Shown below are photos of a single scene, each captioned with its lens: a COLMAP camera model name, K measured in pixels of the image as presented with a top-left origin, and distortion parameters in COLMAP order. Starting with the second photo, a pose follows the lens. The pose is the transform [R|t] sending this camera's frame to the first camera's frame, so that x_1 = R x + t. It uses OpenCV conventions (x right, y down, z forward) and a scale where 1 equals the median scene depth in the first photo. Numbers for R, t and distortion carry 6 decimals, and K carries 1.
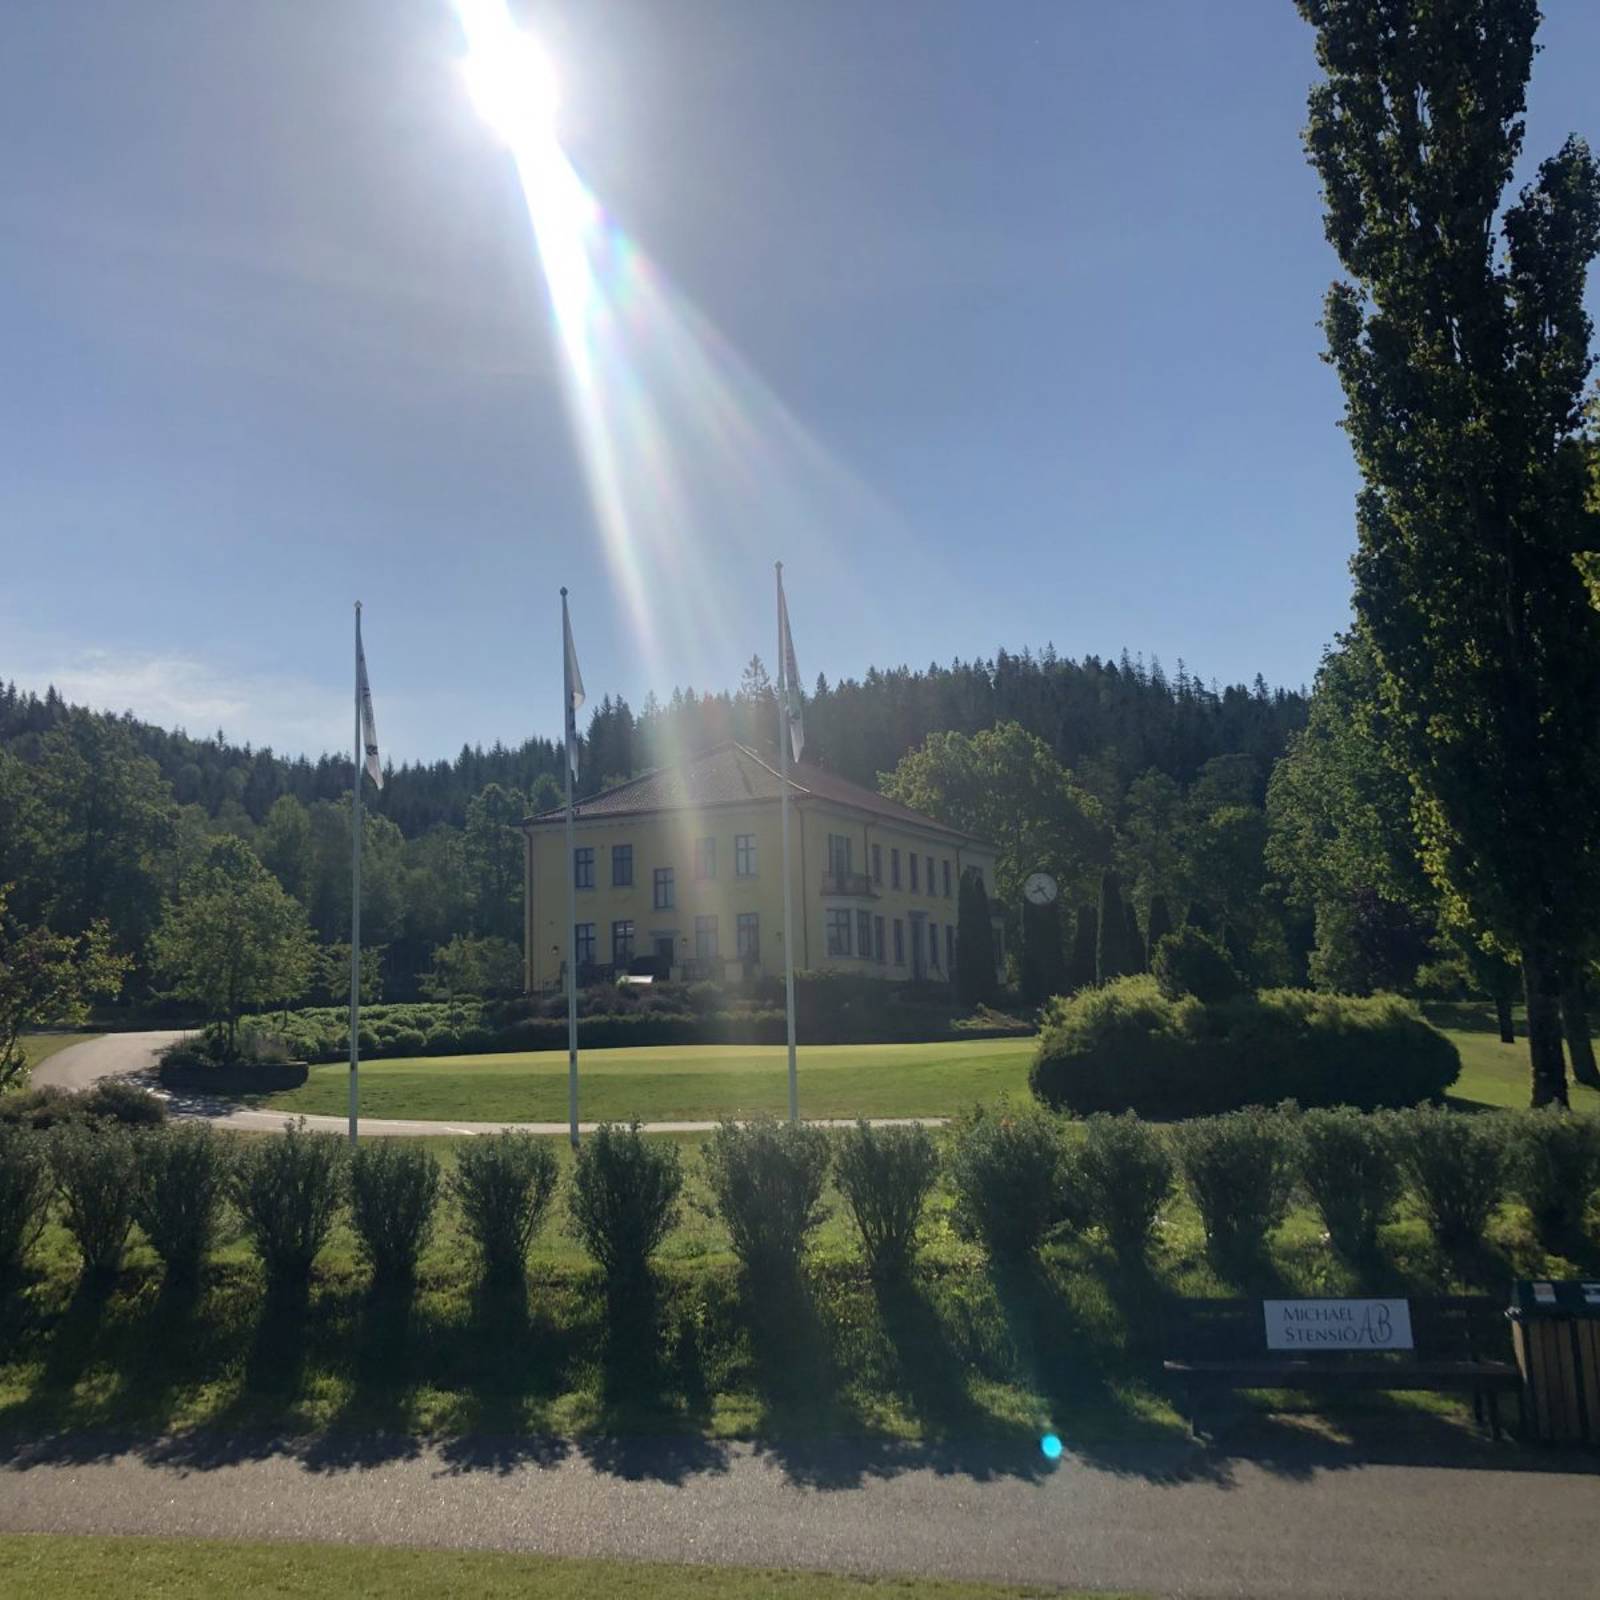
lens RADIAL K [[1691.8, 0, 800.0], [0, 1691.8, 800.0], [0, 0, 1]] dist [0.244578, -0.883667]
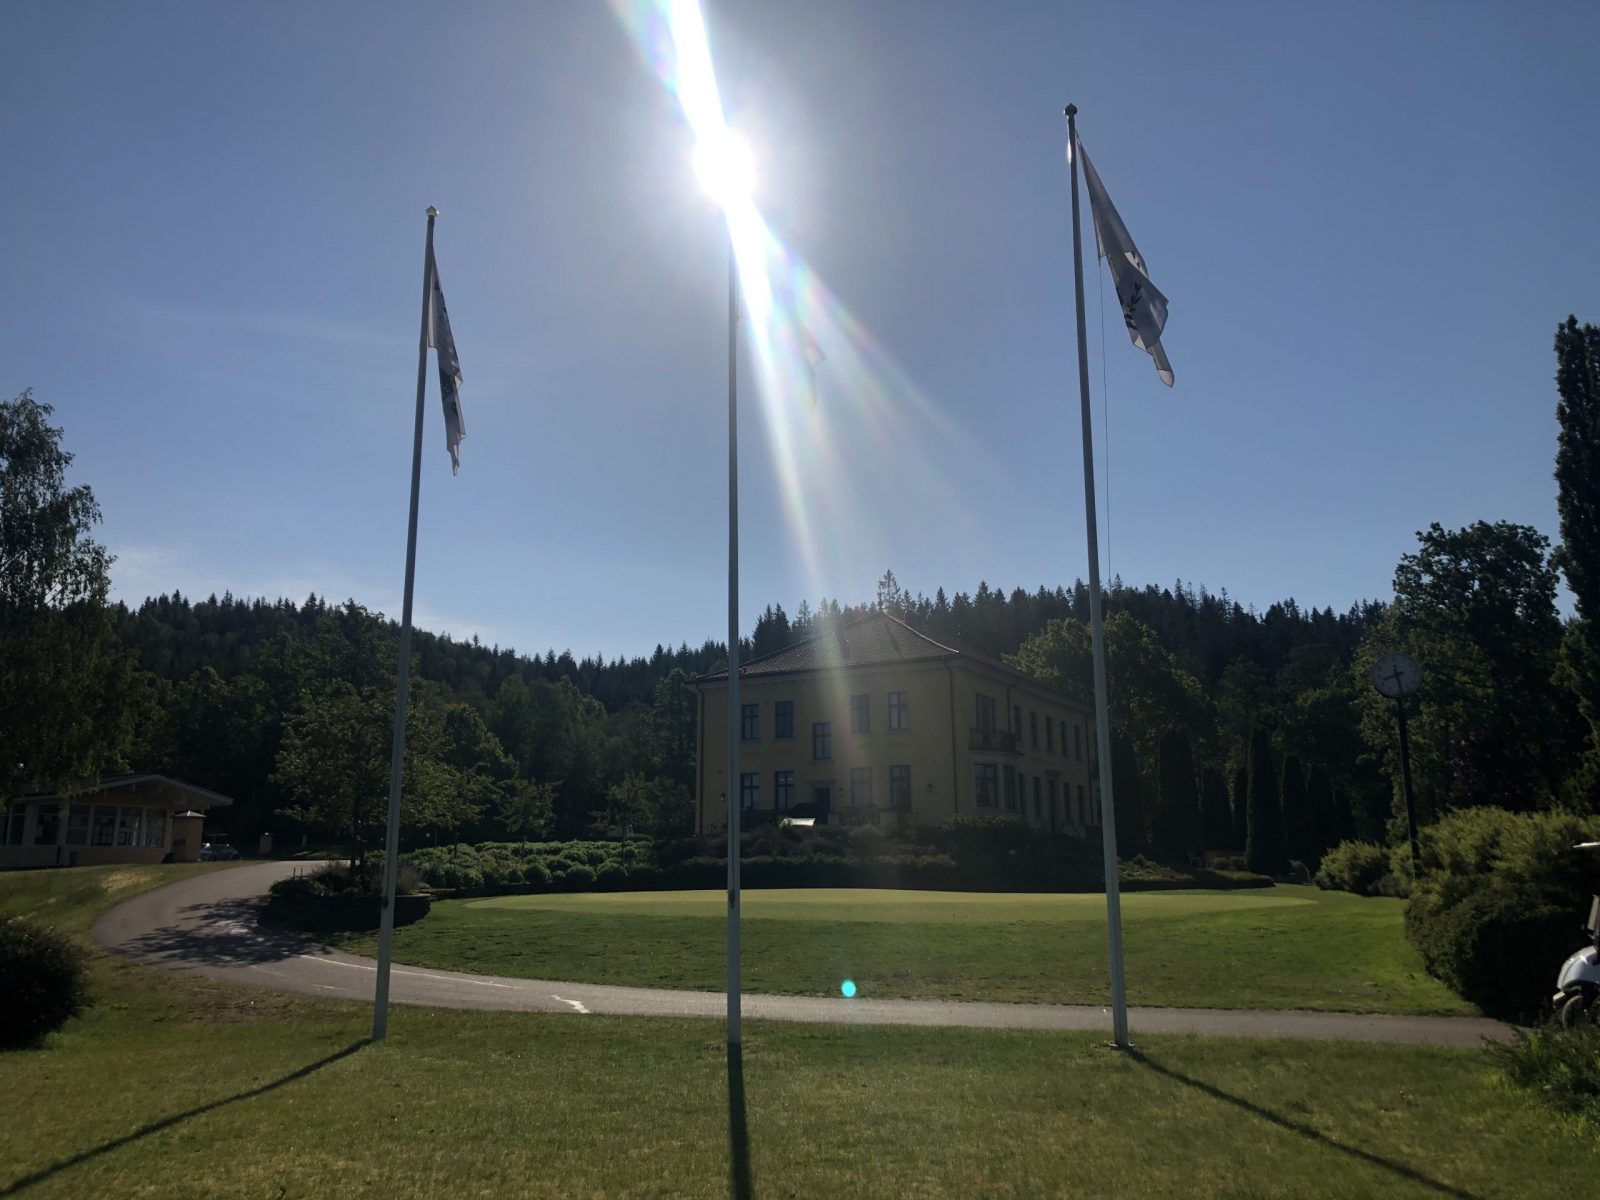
lens RADIAL K [[1287.3, 0, 800.0], [0, 1287.3, 600.0], [0, 0, 1]] dist [0.141912, -0.370394]
pose [[0.996118, 0.005402, -0.087864, -0.021503], [-0.012211, 0.996946, -0.077138, 0.025015], [0.087179, 0.077911, 0.993141, 0.166514]]
